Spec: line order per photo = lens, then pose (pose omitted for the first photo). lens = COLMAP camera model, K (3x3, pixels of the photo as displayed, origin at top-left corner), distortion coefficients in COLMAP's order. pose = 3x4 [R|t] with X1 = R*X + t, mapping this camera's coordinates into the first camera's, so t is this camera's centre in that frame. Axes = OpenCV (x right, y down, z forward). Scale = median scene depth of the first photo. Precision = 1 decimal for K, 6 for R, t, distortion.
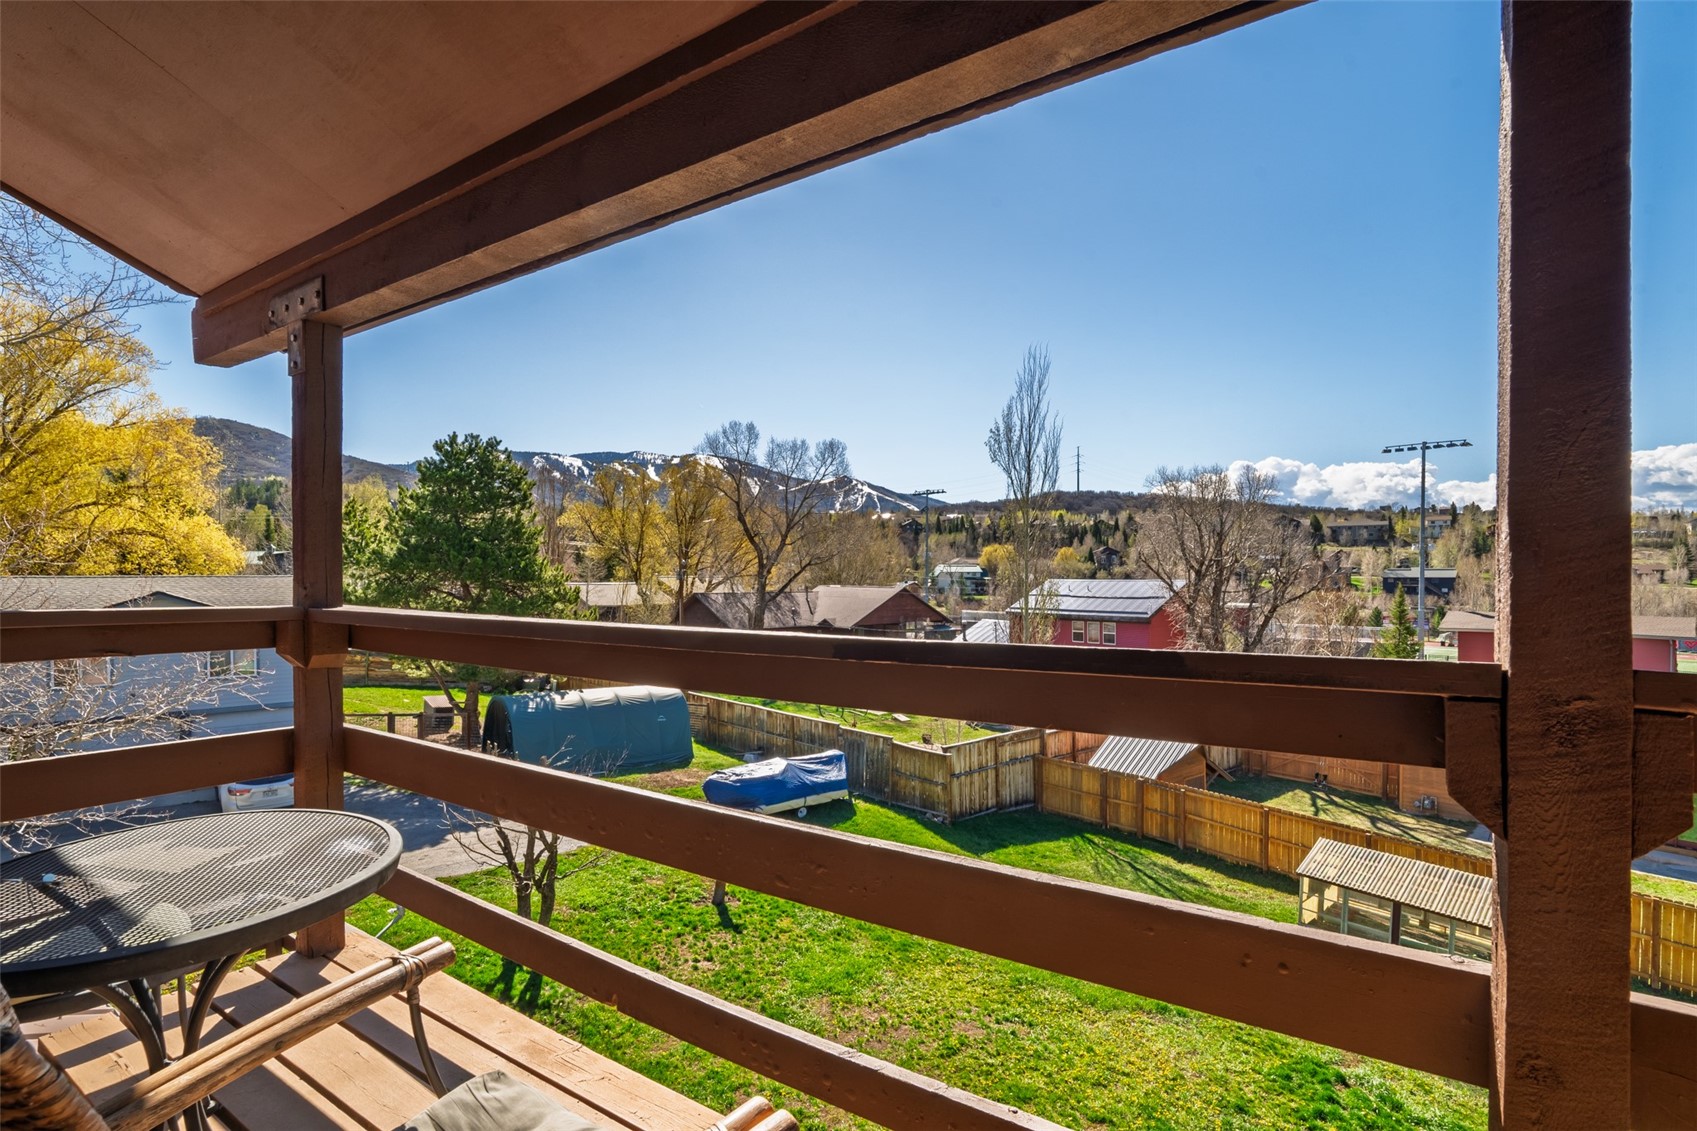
lens RADIAL K [[803.8, 0, 850.7], [0, 803.8, 601.5], [0, 0, 1]] dist [-0.004728, -0.000239]
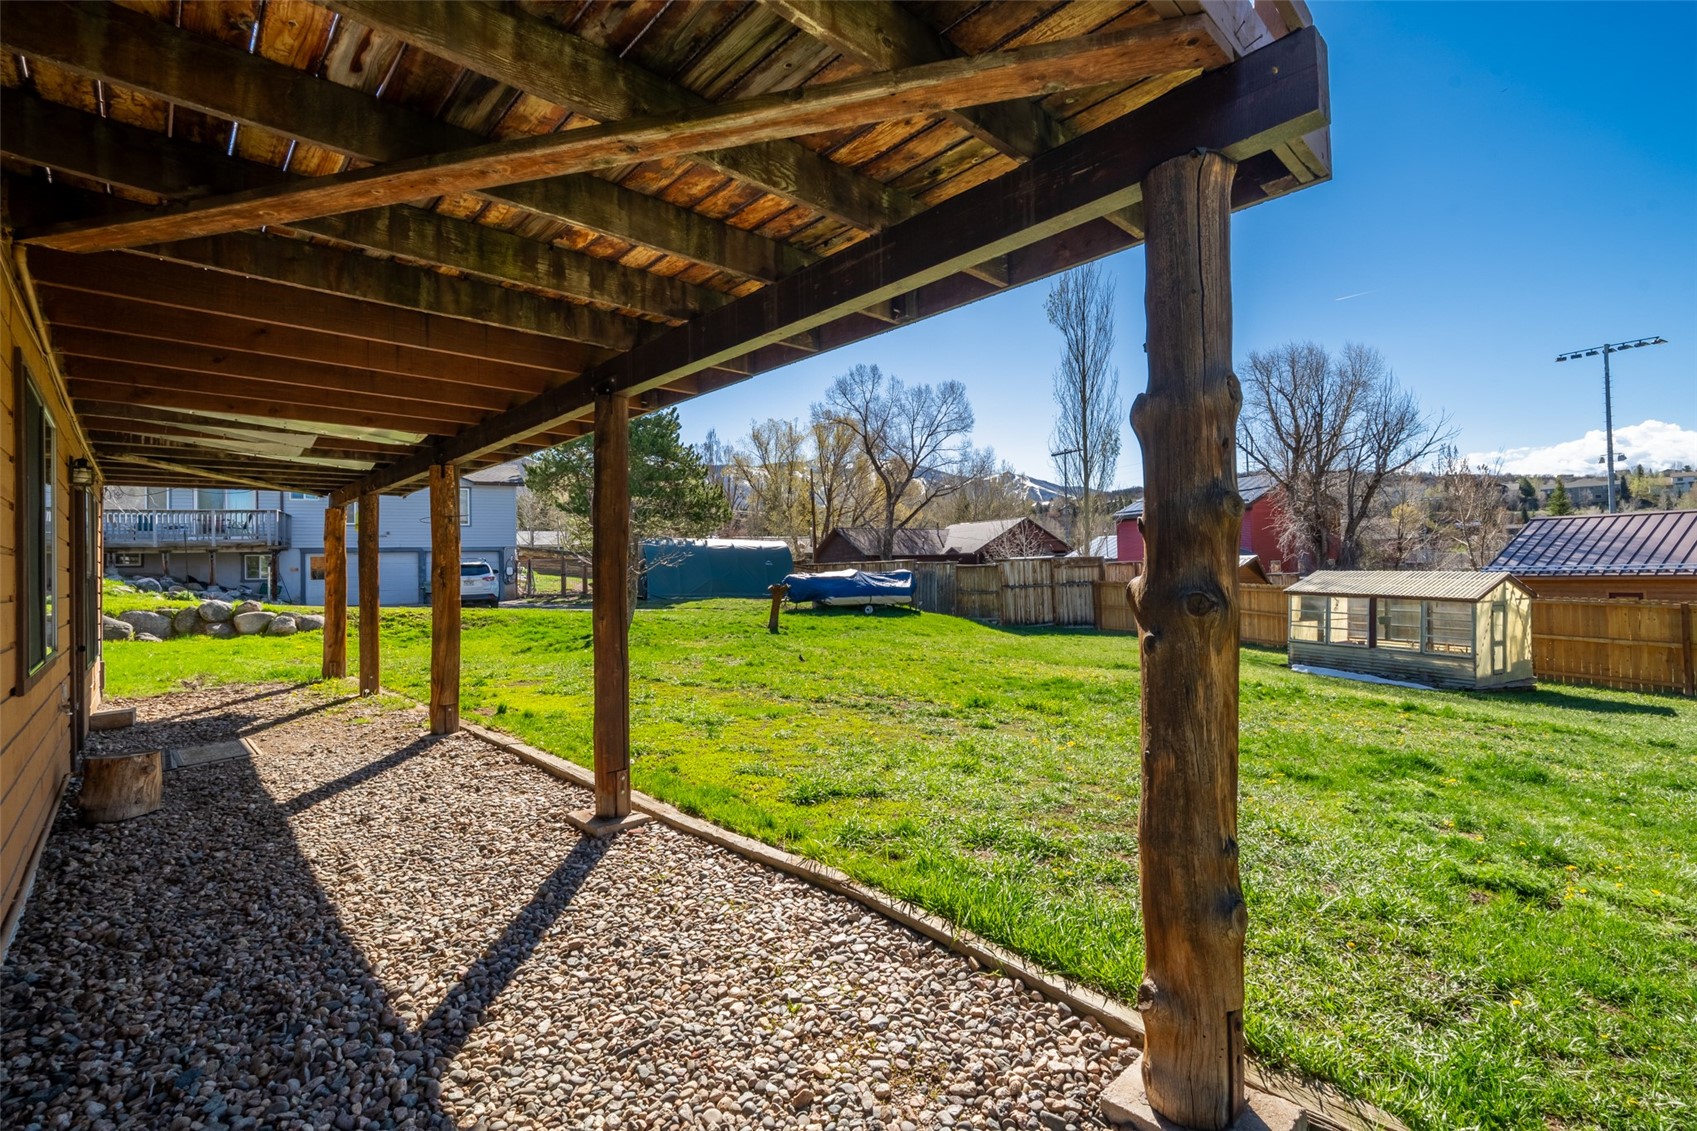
lens RADIAL K [[756.9, 0, 850.9], [0, 756.9, 568.7], [0, 0, 1]] dist [-0.005459, 0.001440]
pose [[0.975394, -0.025921, -0.218938, 0.068484], [0.016647, 0.998888, -0.044099, 0.109492], [0.219838, 0.039369, 0.974742, -0.033818]]
